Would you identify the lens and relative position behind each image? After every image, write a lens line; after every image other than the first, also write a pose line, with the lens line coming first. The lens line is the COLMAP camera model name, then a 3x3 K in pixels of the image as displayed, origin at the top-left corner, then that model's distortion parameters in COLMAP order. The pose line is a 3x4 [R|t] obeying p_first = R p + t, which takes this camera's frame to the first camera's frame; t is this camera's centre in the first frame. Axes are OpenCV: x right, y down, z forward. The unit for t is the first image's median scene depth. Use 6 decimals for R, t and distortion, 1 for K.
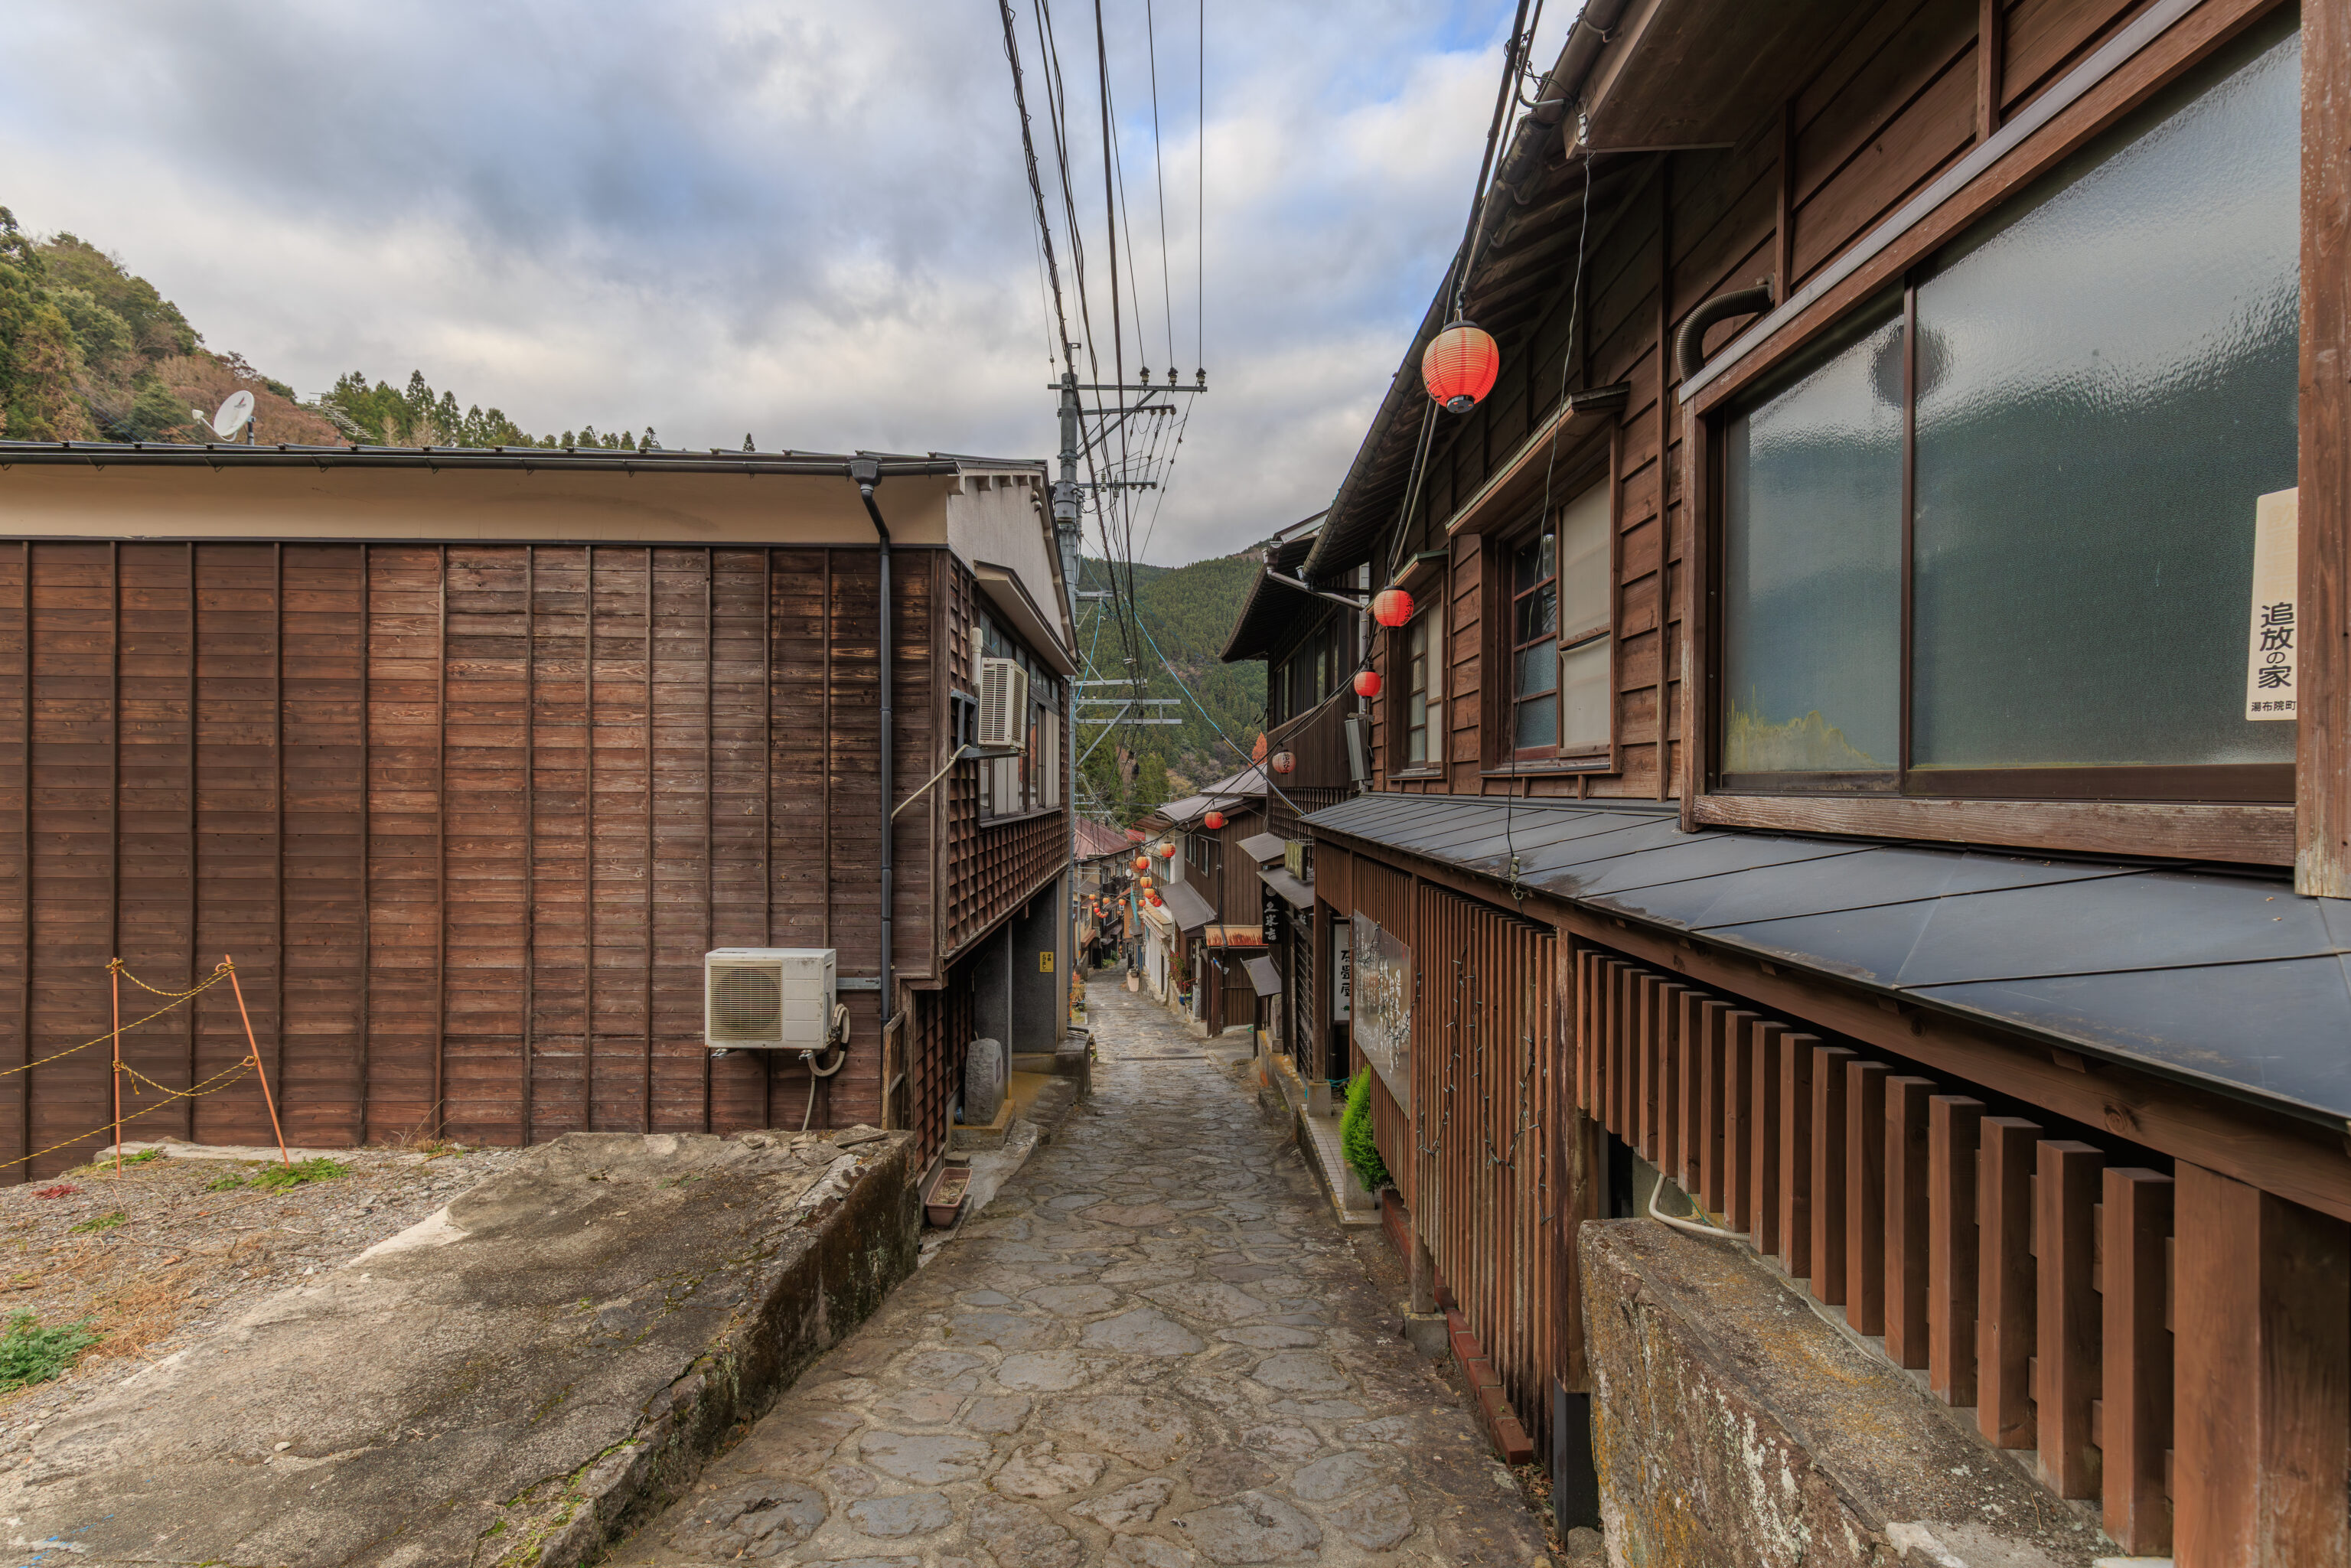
lens RADIAL K [[1033.4, 0, 1169.1], [0, 1033.4, 786.2], [0, 0, 1]] dist [0.003379, -0.000397]
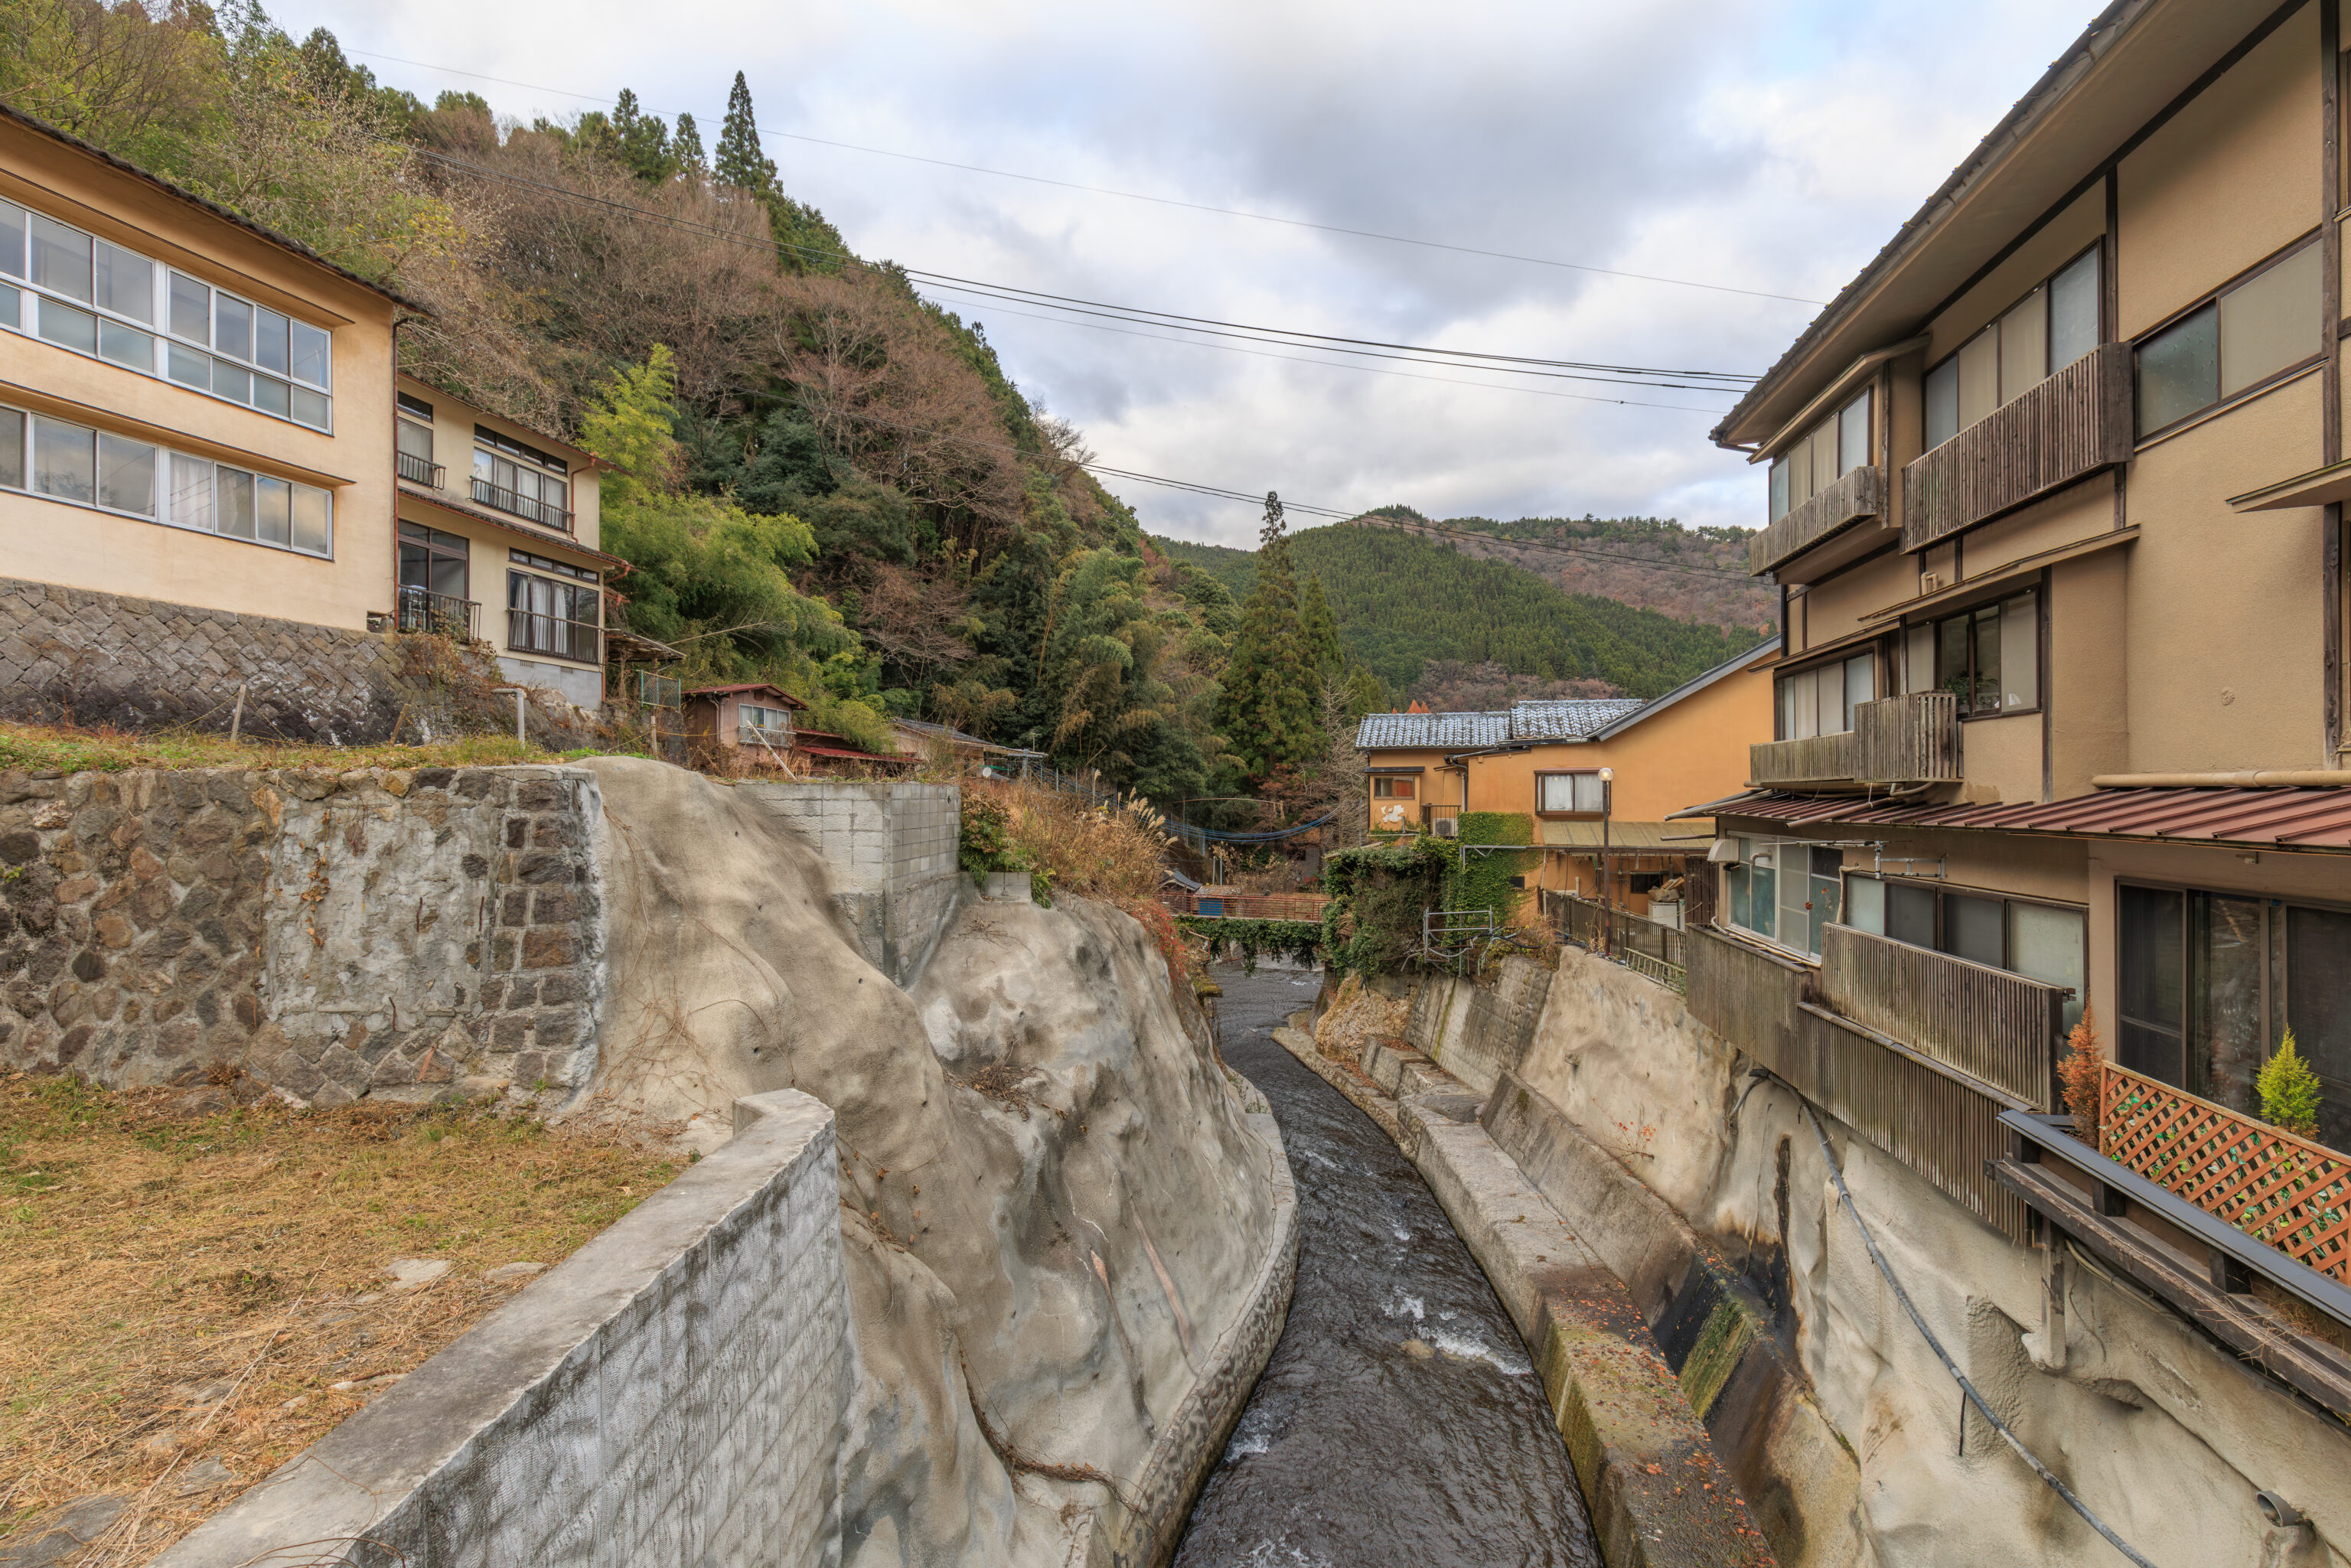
lens RADIAL K [[1034.2, 0, 1180.5], [0, 1034.2, 788.9], [0, 0, 1]] dist [0.001883, -0.000085]
pose [[0.998237, -0.004302, -0.059194, -0.129566], [0.003959, 0.999975, -0.005911, 0.065979], [0.059218, 0.005666, 0.998229, 0.445742]]
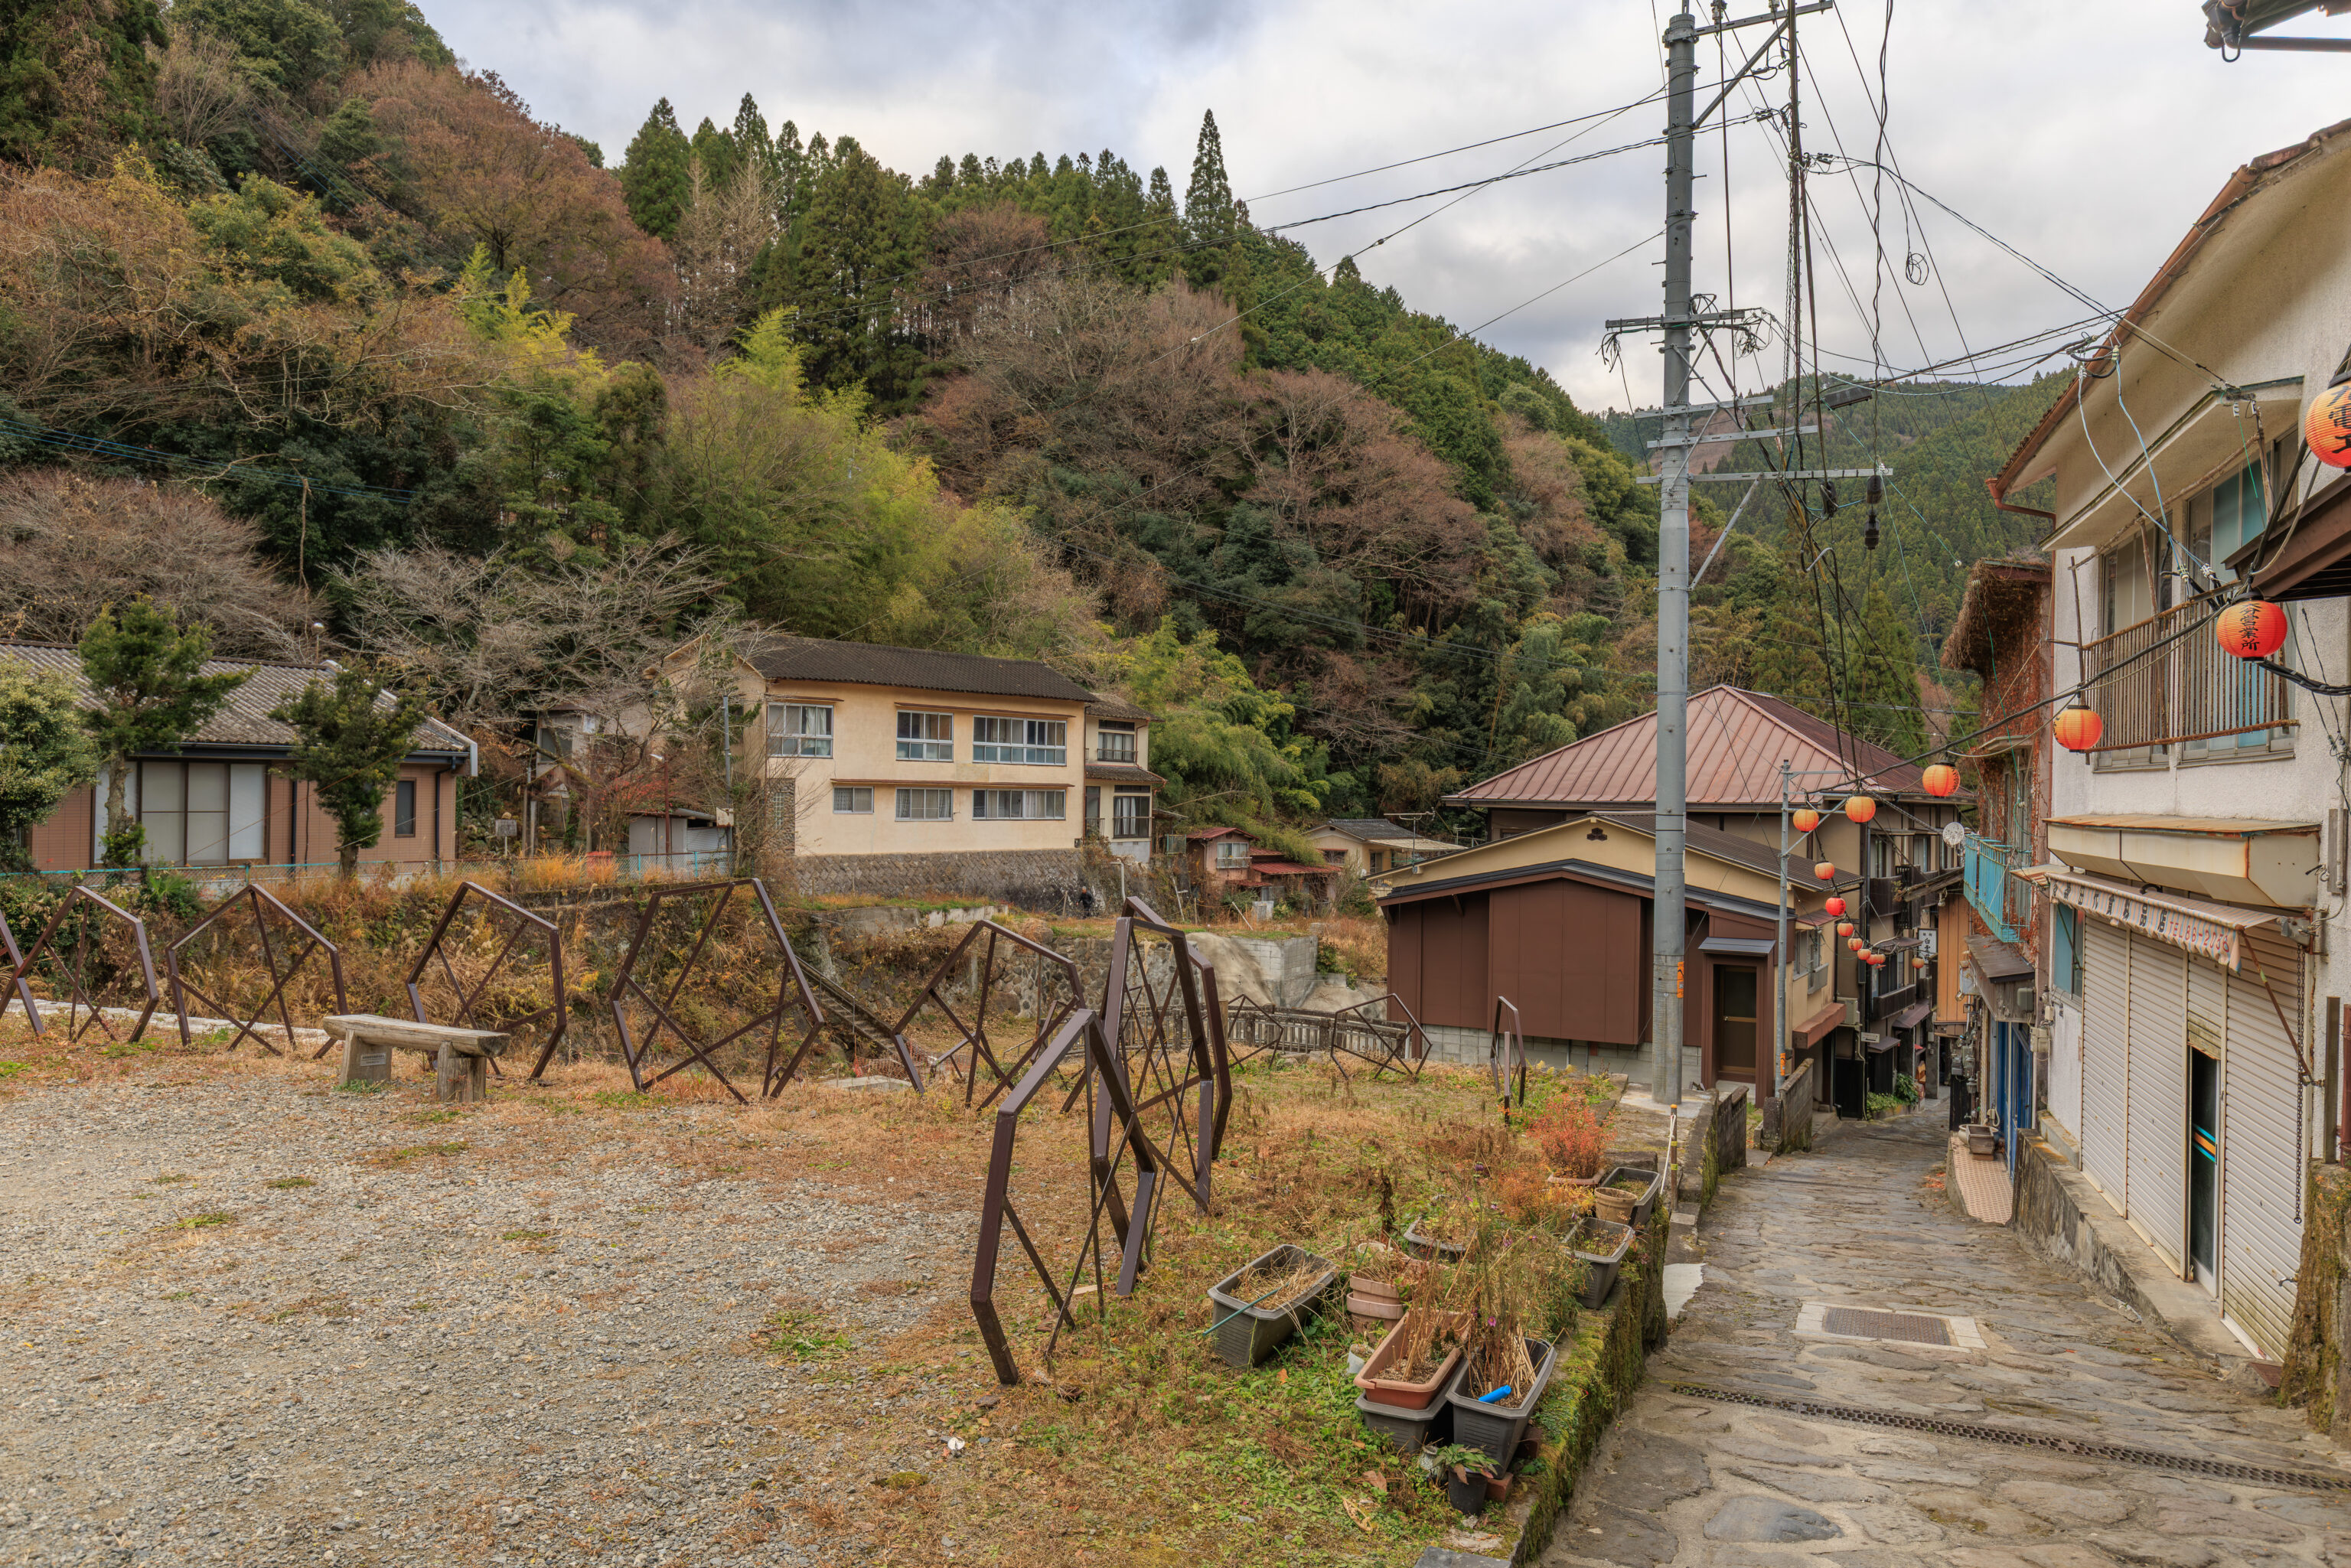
lens RADIAL K [[1702.4, 0, 1173.5], [0, 1702.4, 777.0], [0, 0, 1]] dist [0.003963, -0.005343]
pose [[0.895604, 0.010564, -0.444727, -0.008520], [-0.015831, 0.999842, -0.008130, 0.031029], [0.444570, 0.014322, 0.895629, 0.169682]]
